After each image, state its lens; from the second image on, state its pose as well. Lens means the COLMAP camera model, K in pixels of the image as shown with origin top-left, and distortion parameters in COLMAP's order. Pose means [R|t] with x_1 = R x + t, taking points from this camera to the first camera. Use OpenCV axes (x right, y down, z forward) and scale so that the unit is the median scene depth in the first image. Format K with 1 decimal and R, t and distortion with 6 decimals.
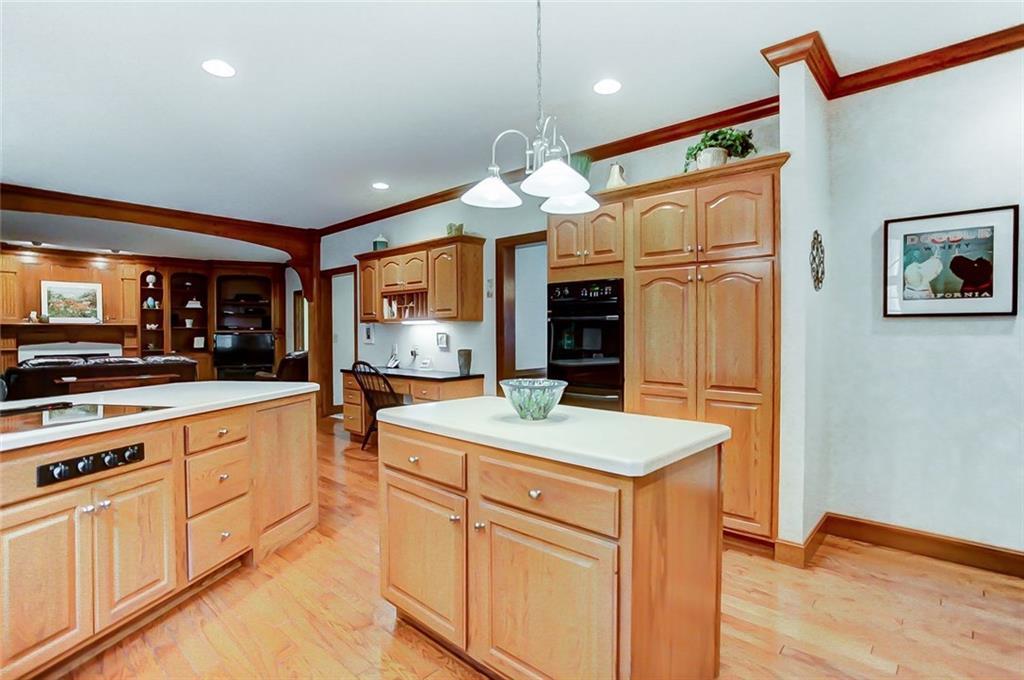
lens RADIAL K [[508.1, 0, 519.2], [0, 508.1, 333.2], [0, 0, 1]] dist [-0.054283, 0.028527]
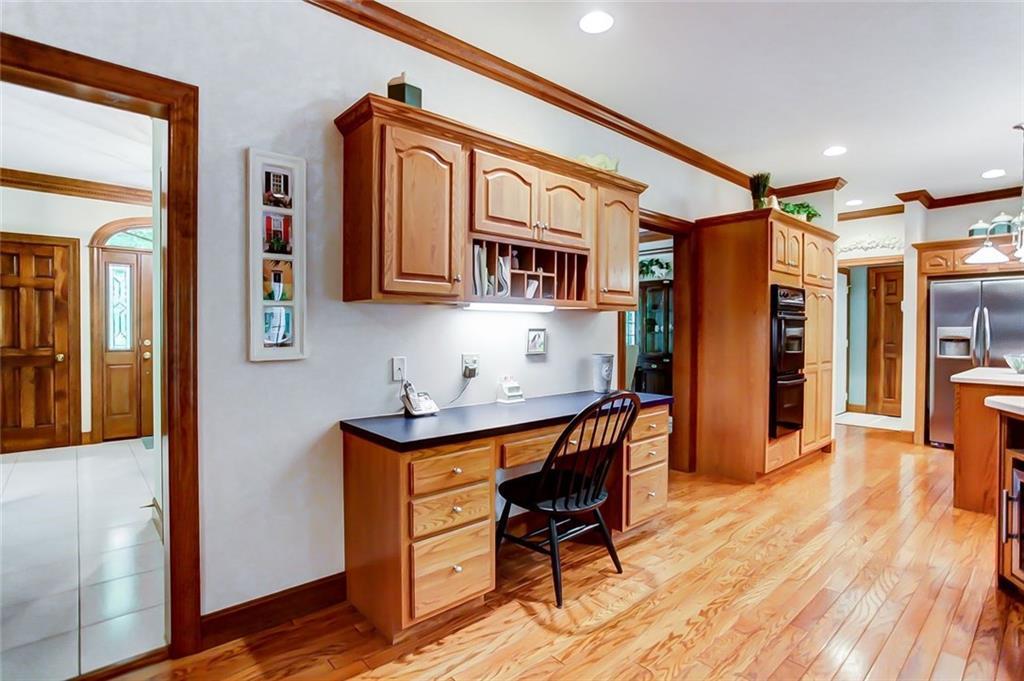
lens RADIAL K [[508.1, 0, 516.7], [0, 508.1, 337.2], [0, 0, 1]] dist [-0.054283, 0.028527]
pose [[0.097869, -0.011009, 0.995138, -0.412781], [0.002188, 0.999939, 0.010847, 0.001245], [-0.995197, 0.001116, 0.097887, 0.559755]]
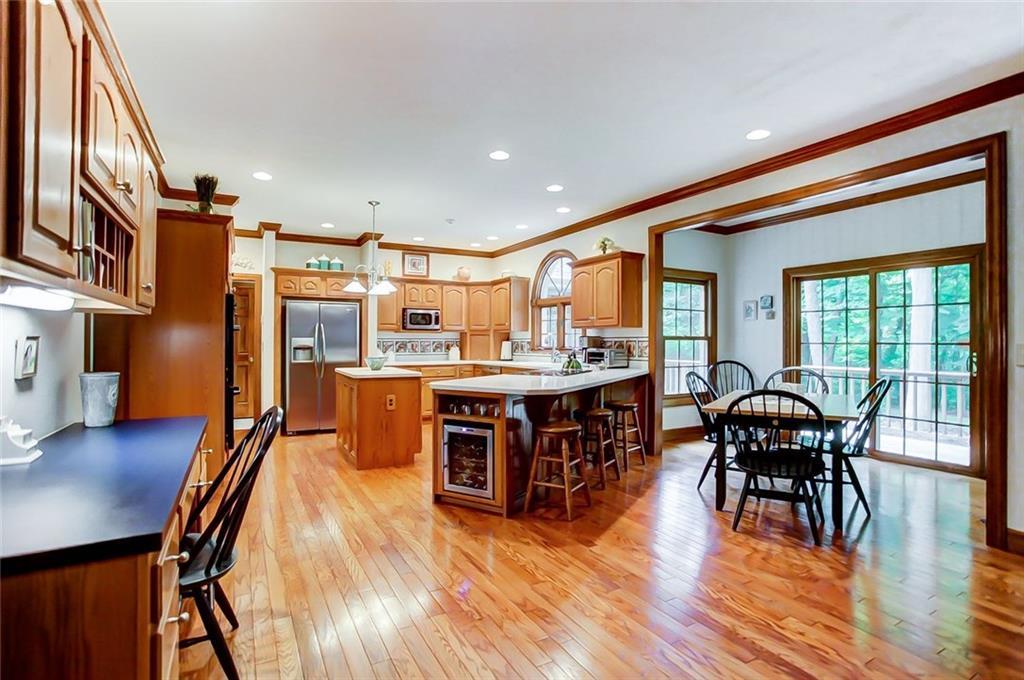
lens RADIAL K [[508.1, 0, 520.0], [0, 508.1, 338.9], [0, 0, 1]] dist [-0.054283, 0.028527]
pose [[-0.950802, 0.003757, 0.309777, -0.331864], [0.002906, 0.999991, -0.003210, 0.001604], [-0.309786, -0.002152, -0.950804, 0.705315]]
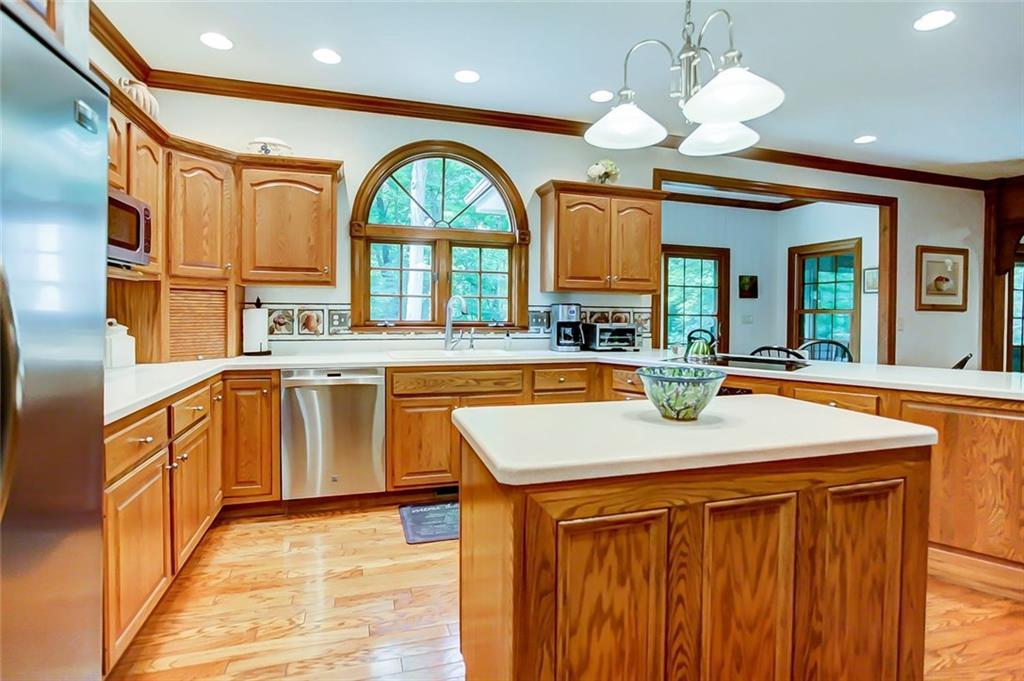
lens RADIAL K [[508.1, 0, 540.0], [0, 508.1, 326.0], [0, 0, 1]] dist [-0.054283, 0.028527]
pose [[-0.499150, 0.020486, -0.866274, 0.154818], [-0.012015, 0.999461, 0.030559, 0.001902], [0.866433, 0.025661, -0.498634, 0.254767]]
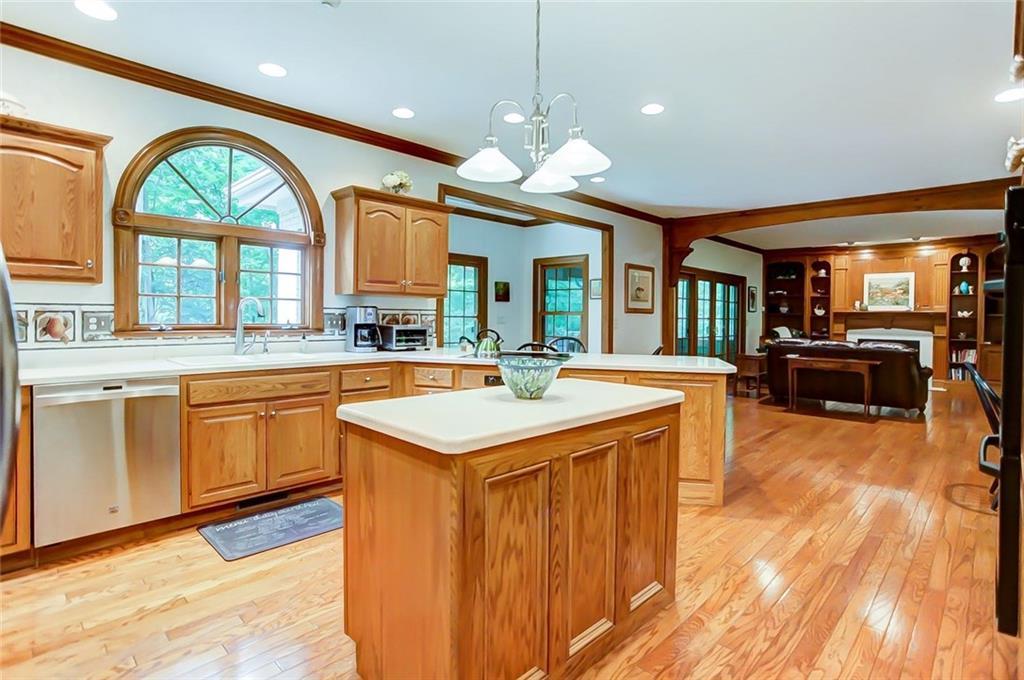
lens RADIAL K [[508.1, 0, 520.7], [0, 508.1, 327.2], [0, 0, 1]] dist [-0.054283, 0.028527]
pose [[-0.027341, 0.023854, -0.999342, 0.207009], [-0.014922, 0.999594, 0.024269, 0.001554], [0.999515, 0.015575, -0.026974, 0.210604]]
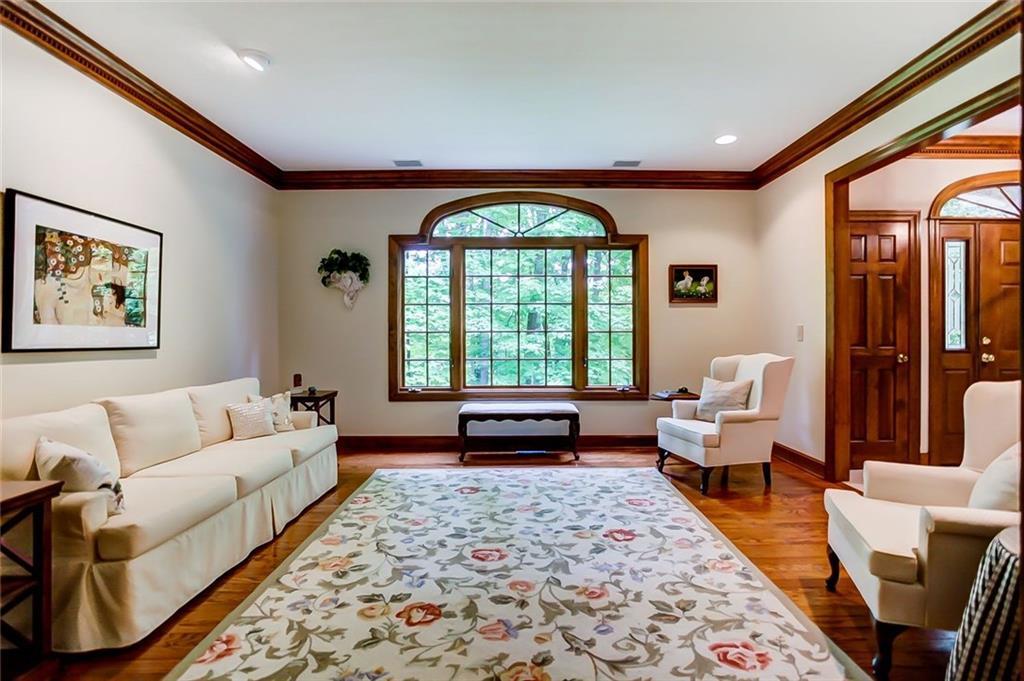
lens RADIAL K [[508.1, 0, 513.0], [0, 508.1, 335.8], [0, 0, 1]] dist [-0.054283, 0.028527]
pose [[0.740009, 0.000069, 0.672597, -0.473230], [0.003885, 0.999983, -0.004377, 0.008526], [-0.672586, 0.005852, 0.739996, 1.010032]]
